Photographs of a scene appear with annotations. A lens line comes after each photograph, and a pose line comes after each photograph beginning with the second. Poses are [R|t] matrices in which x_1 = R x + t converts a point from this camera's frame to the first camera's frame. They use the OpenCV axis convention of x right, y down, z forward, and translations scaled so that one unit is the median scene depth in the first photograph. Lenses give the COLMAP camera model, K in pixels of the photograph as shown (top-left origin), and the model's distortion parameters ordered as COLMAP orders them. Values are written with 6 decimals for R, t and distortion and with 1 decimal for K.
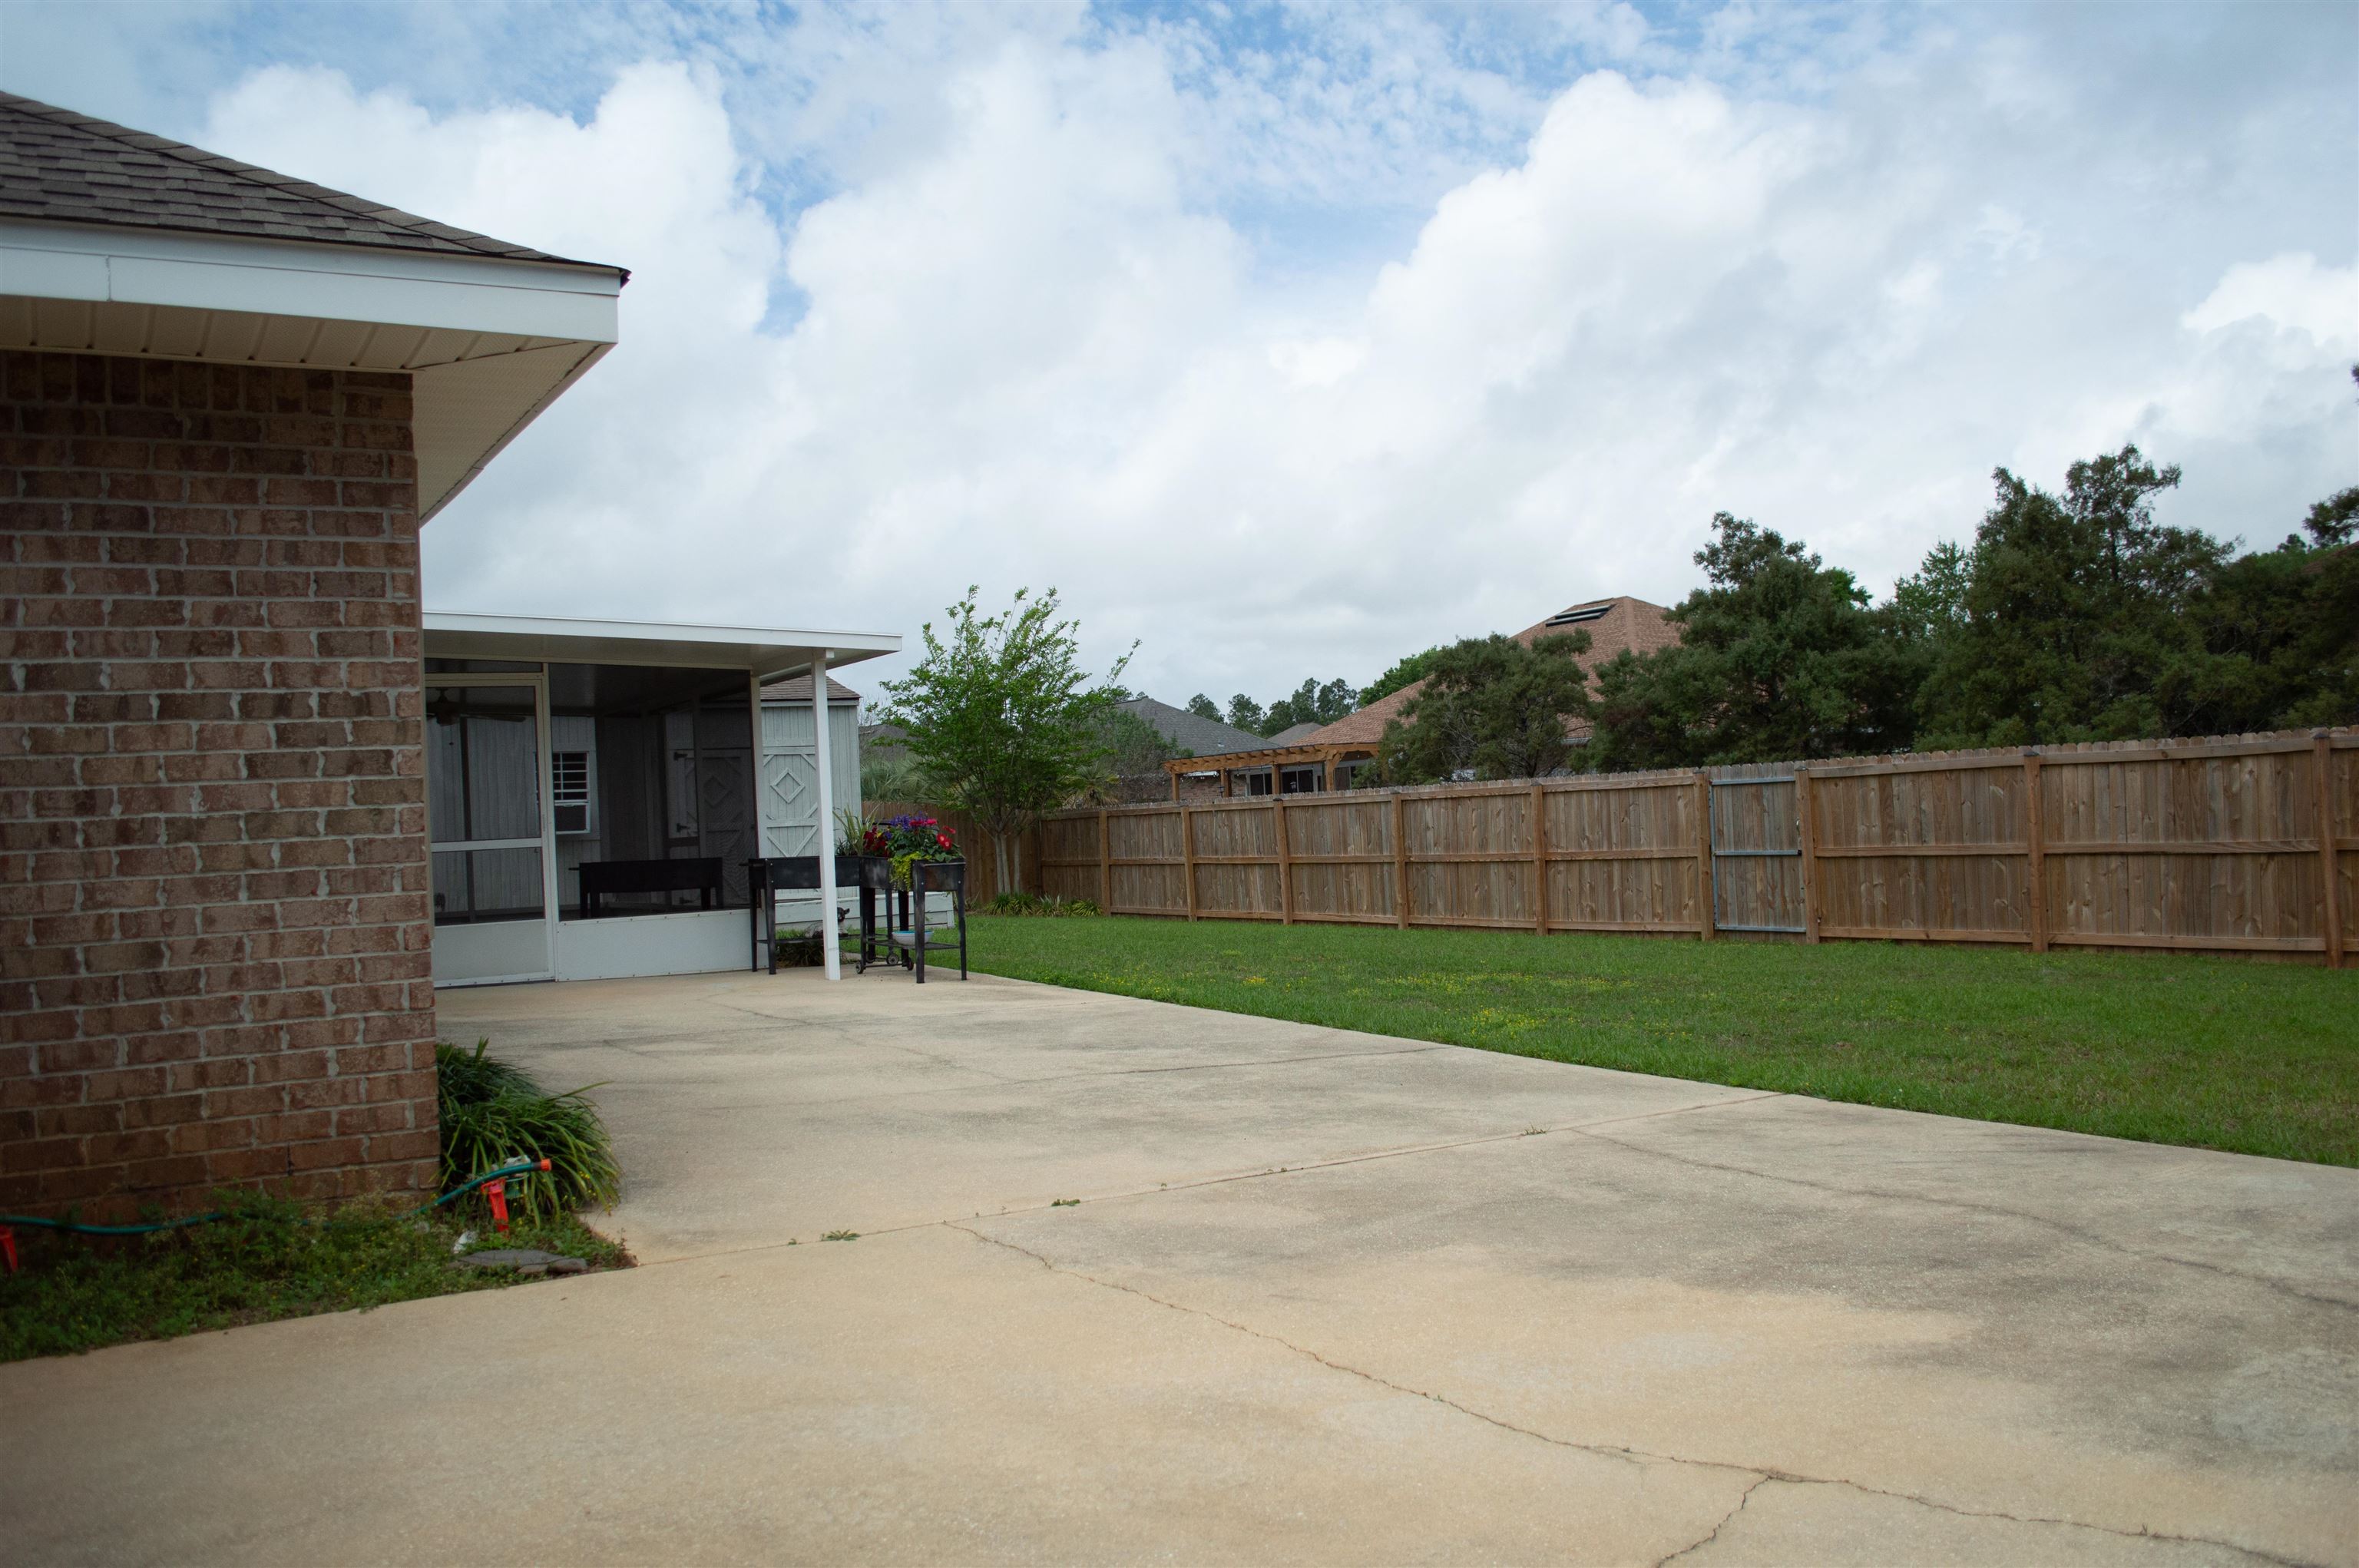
lens RADIAL K [[1884.3, 0, 1179.5], [0, 1884.3, 784.0], [0, 0, 1]] dist [-0.083518, 0.011787]
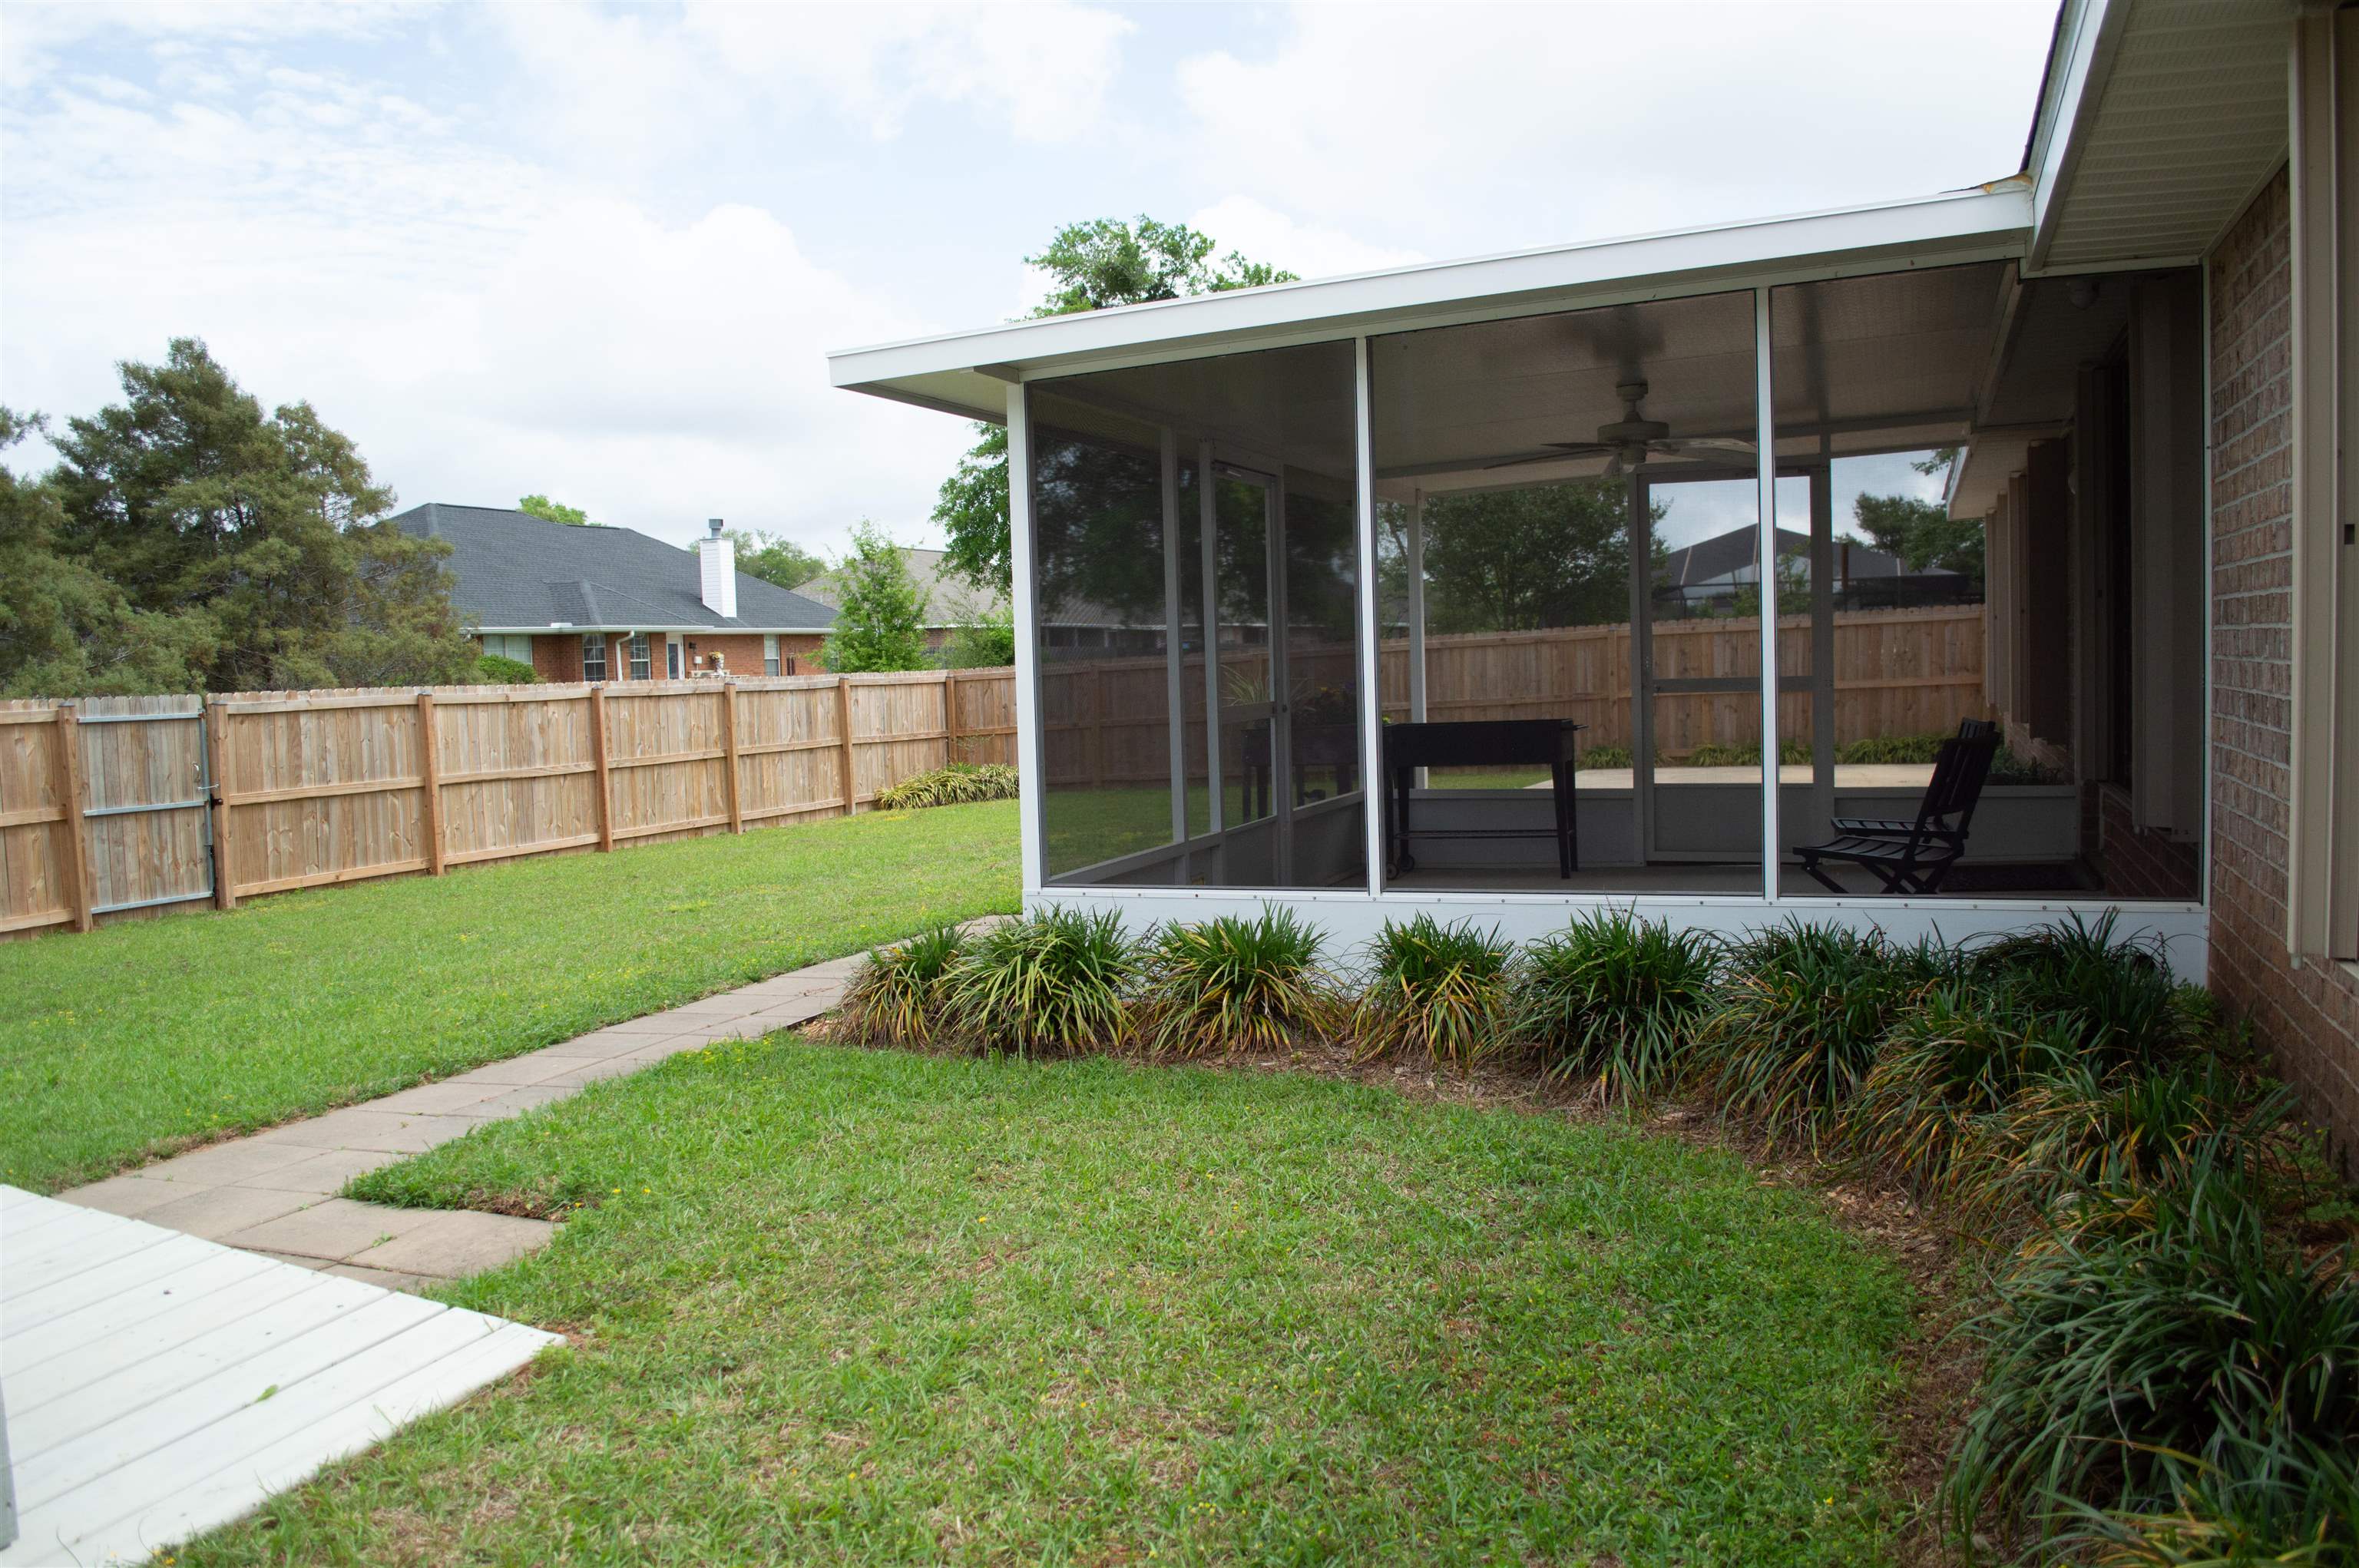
lens RADIAL K [[1884.3, 0, 1179.5], [0, 1884.3, 784.0], [0, 0, 1]] dist [-0.083518, 0.011787]
pose [[-0.603449, 0.033270, 0.796707, -0.639928], [0.062833, 0.998007, 0.005915, 0.054643], [-0.794922, 0.053629, -0.604337, 1.235634]]
